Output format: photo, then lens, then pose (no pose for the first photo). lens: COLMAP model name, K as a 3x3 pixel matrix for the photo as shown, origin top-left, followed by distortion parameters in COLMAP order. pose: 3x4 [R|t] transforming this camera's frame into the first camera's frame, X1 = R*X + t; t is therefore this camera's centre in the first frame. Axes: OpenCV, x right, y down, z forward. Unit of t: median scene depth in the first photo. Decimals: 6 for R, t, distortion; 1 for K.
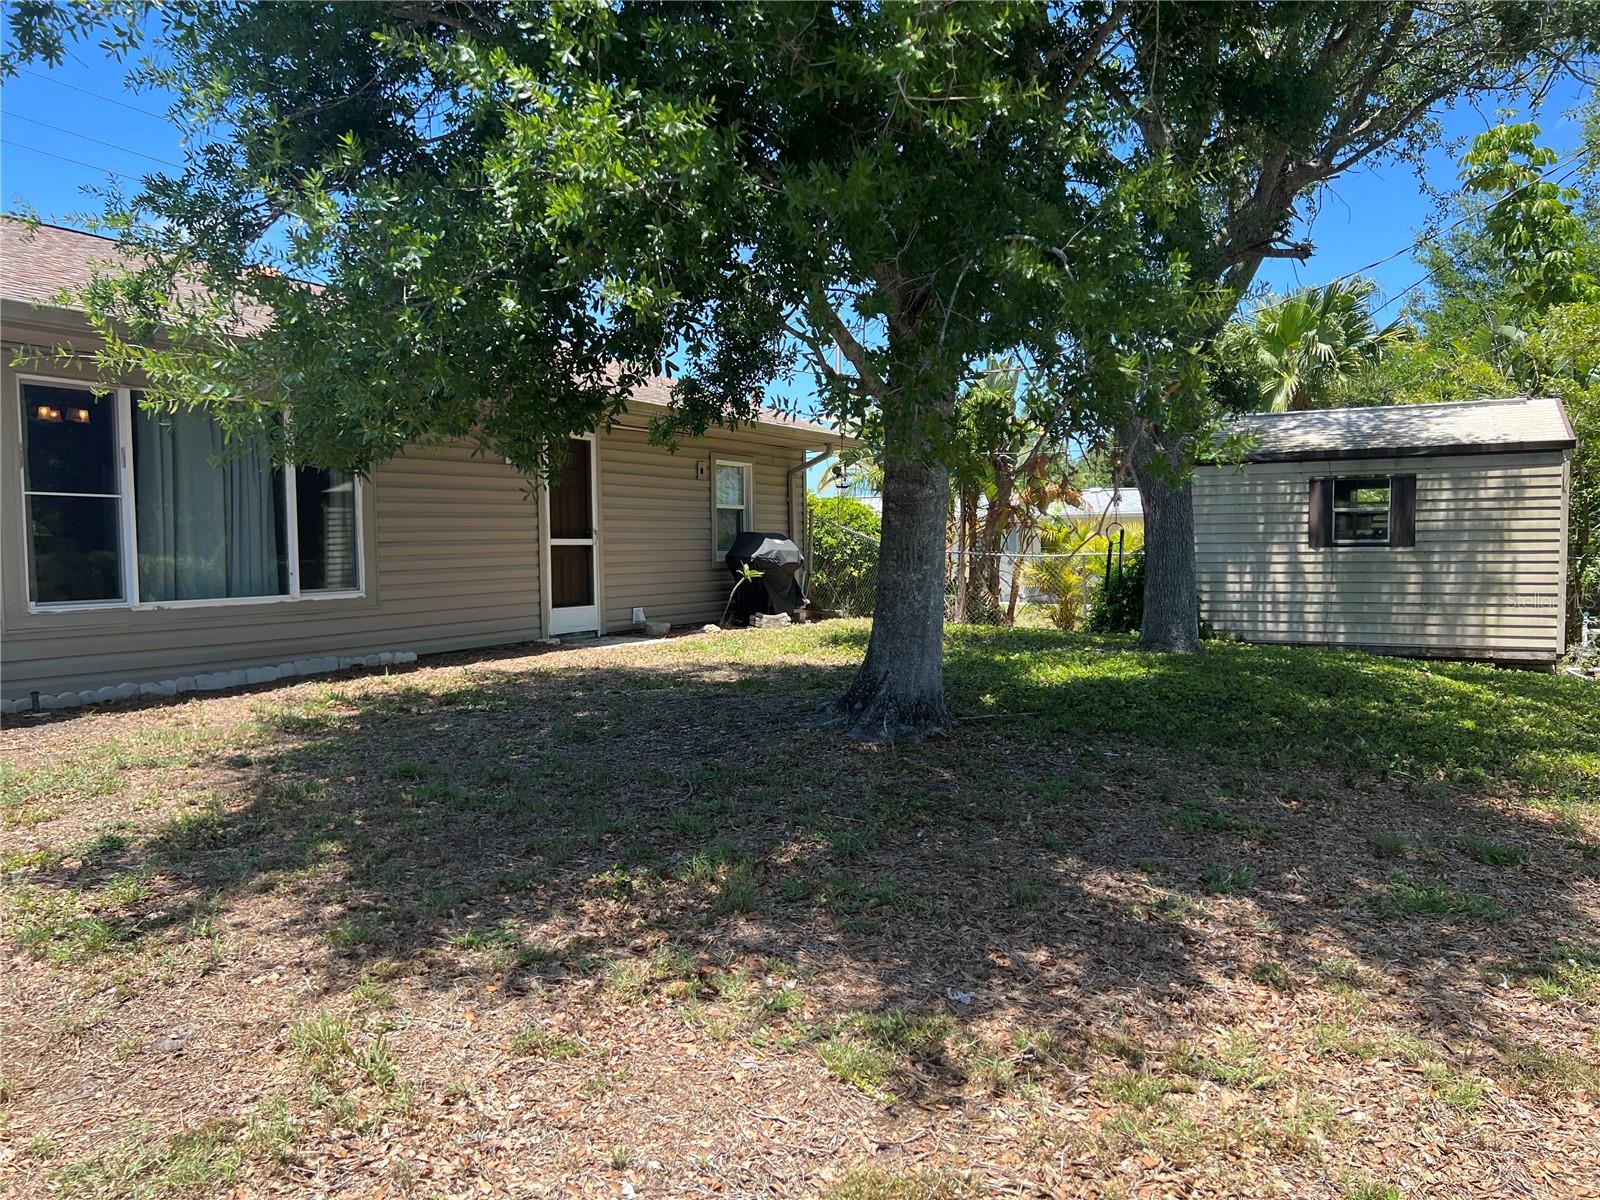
lens RADIAL K [[1223.1, 0, 800.4], [0, 1223.1, 600.3], [0, 0, 1]] dist [0.008822, -0.004404]
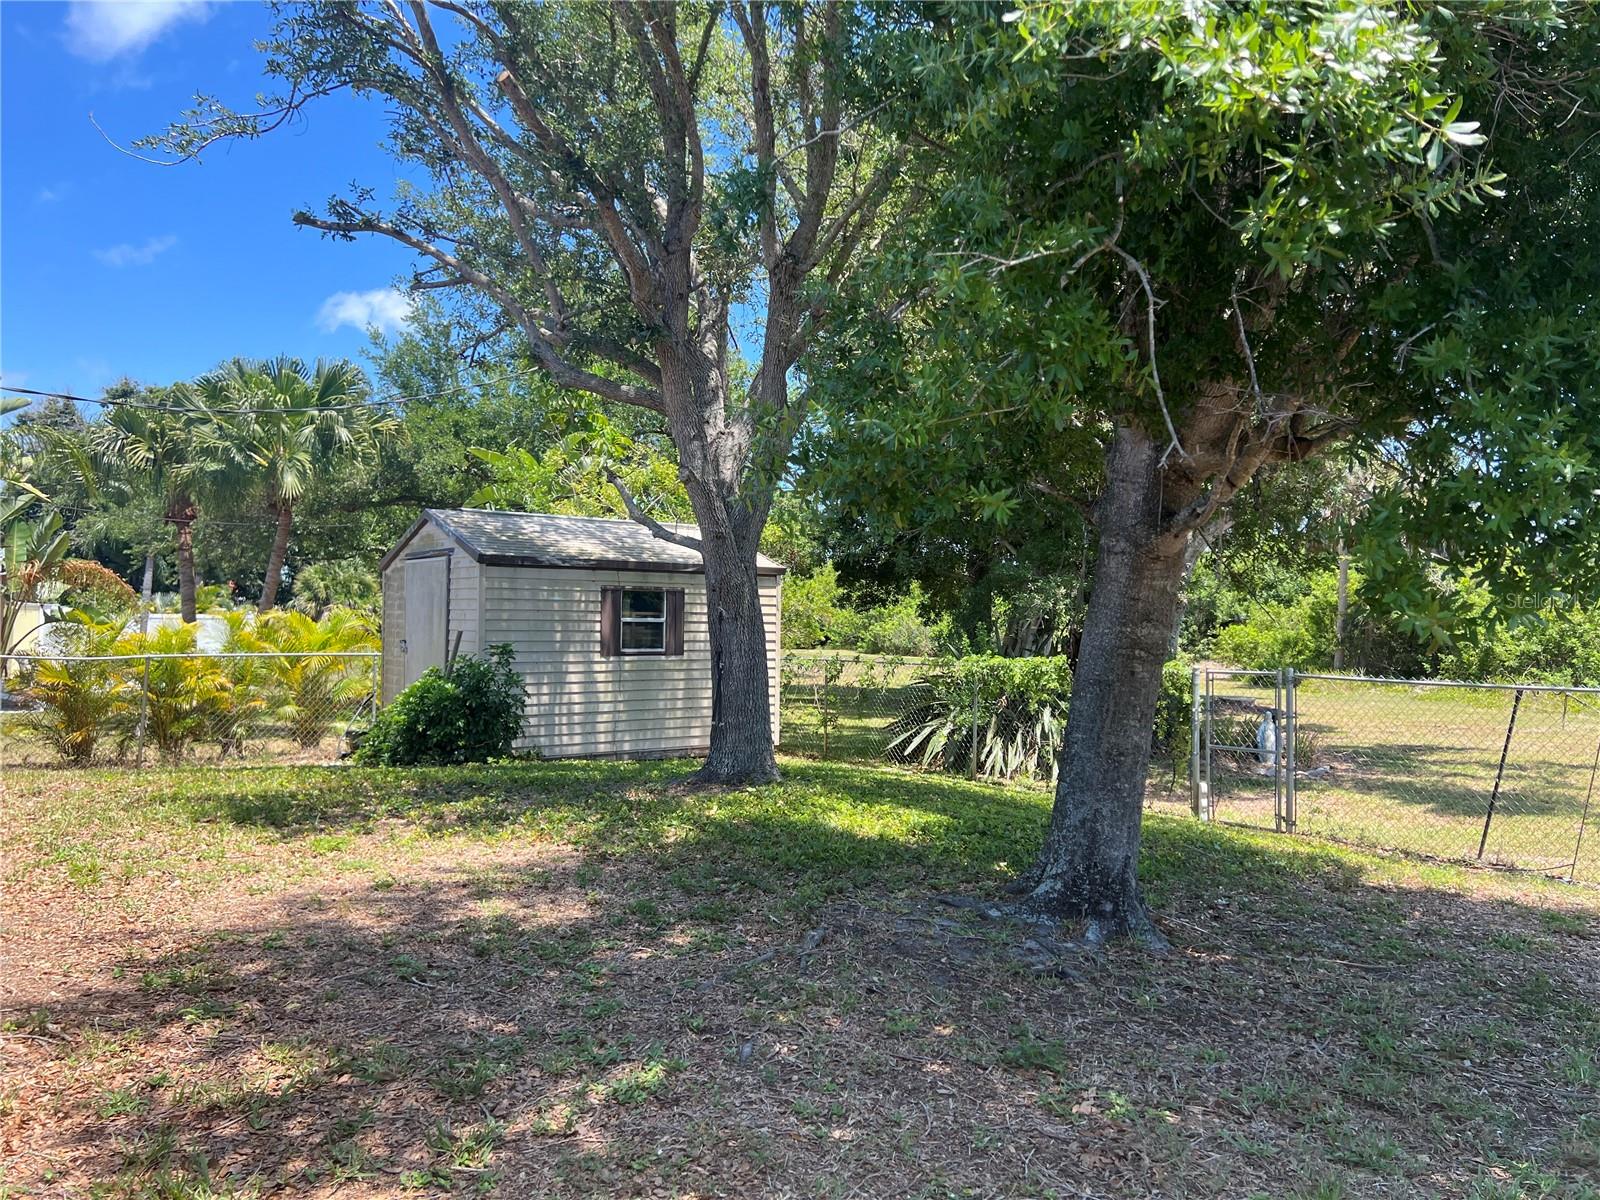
lens RADIAL K [[1223.1, 0, 800.3], [0, 1223.1, 598.8], [0, 0, 1]] dist [0.008822, -0.004404]
pose [[0.351708, 0.043815, 0.935084, -0.454361], [0.044860, 0.996967, -0.063588, -0.019492], [-0.935034, 0.064312, 0.348676, 0.500038]]
